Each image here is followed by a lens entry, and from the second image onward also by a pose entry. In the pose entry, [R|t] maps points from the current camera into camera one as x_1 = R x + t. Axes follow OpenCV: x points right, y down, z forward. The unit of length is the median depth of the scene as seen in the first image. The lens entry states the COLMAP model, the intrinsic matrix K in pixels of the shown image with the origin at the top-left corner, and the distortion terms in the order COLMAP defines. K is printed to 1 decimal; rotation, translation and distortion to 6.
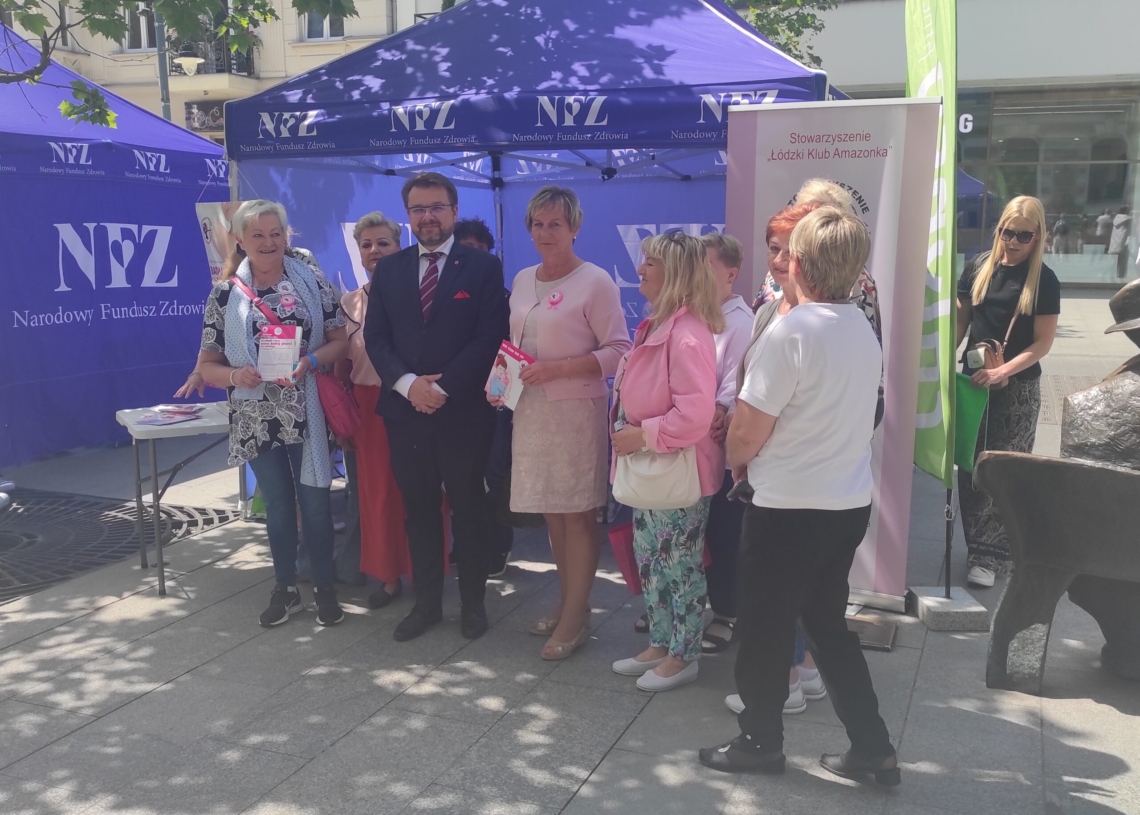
lens RADIAL K [[914.9, 0, 570.0], [0, 914.9, 407.5], [0, 0, 1]] dist [-0.035577, -0.001219]
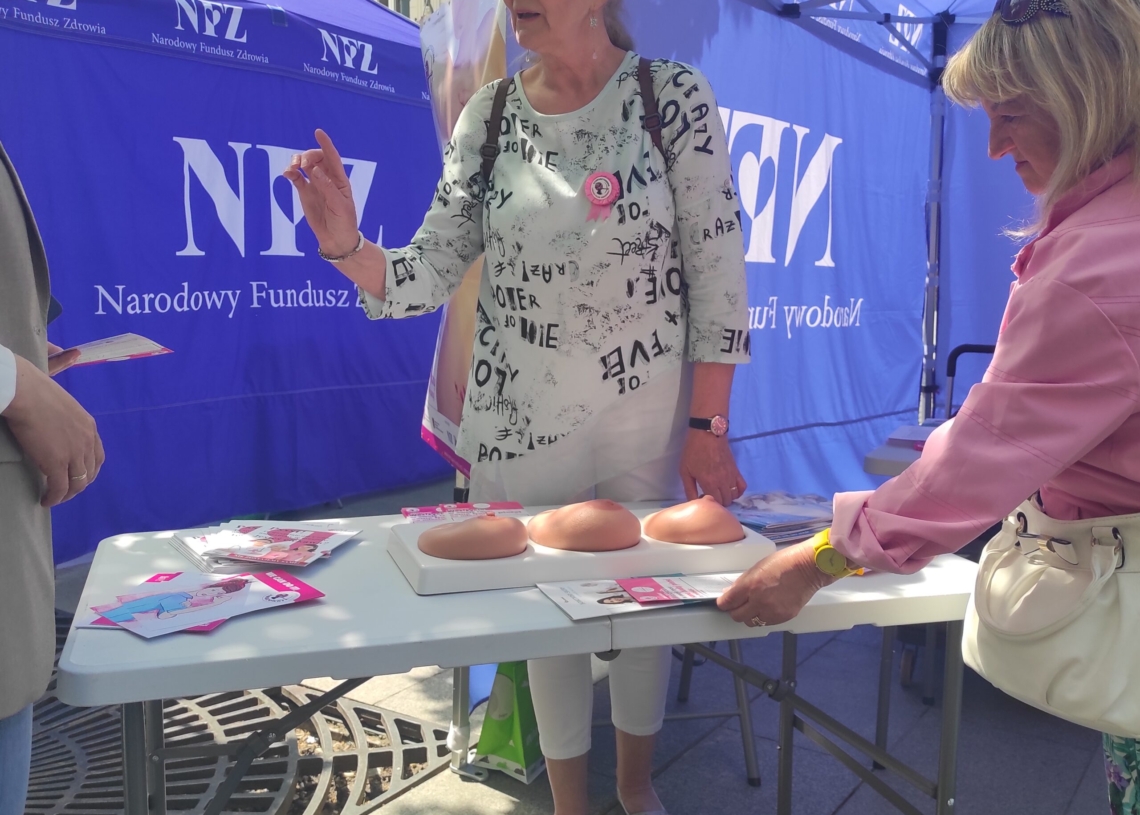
lens RADIAL K [[914.9, 0, 570.0], [0, 914.9, 407.5], [0, 0, 1]] dist [-0.035577, -0.001219]
pose [[0.970294, 0.042615, -0.238146, -0.171523], [-0.049893, 0.998451, -0.024616, -0.028016], [0.236728, 0.035766, 0.970917, 0.475606]]
